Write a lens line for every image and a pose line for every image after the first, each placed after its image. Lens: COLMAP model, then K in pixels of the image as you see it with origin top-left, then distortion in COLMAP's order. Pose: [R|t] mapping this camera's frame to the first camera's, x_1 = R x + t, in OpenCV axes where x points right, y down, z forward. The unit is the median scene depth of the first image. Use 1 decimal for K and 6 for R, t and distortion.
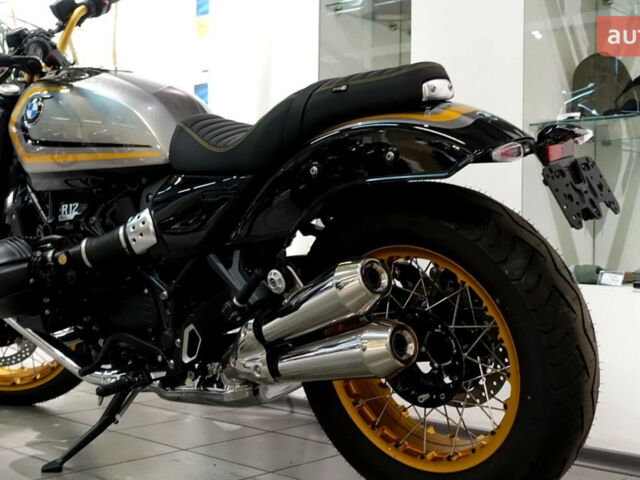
lens RADIAL K [[903.9, 0, 321.8], [0, 903.9, 237.8], [0, 0, 1]] dist [-0.054633, 0.000000]
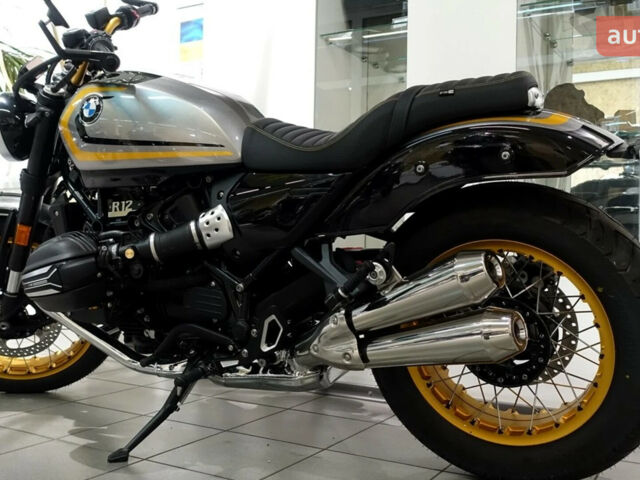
lens RADIAL K [[695.2, 0, 316.0], [0, 695.2, 240.0], [0, 0, 1]] dist [-0.031135, 0.000000]
pose [[0.980600, 0.004723, 0.195962, -0.240352], [-0.003799, 0.999980, -0.005090, 0.011899], [-0.195982, 0.004247, 0.980598, 0.185020]]
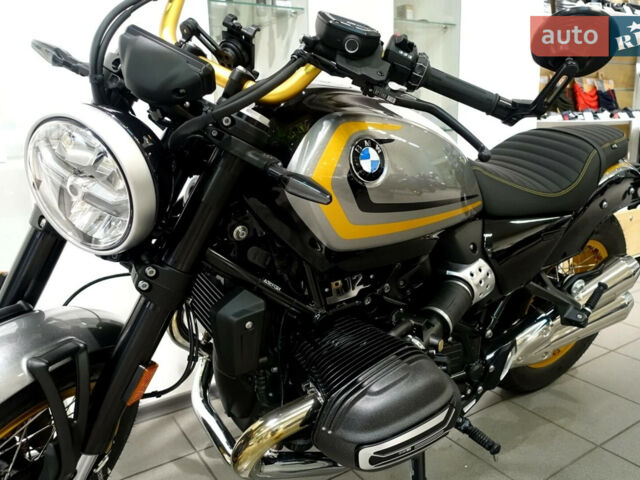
lens RADIAL K [[546.1, 0, 319.2], [0, 546.1, 240.6], [0, 0, 1]] dist [0.004673, 0.001492]
pose [[0.261455, -0.243507, 0.933995, -0.777097], [0.031043, 0.969274, 0.244015, -0.198153], [-0.964716, -0.034805, 0.260981, 1.003627]]
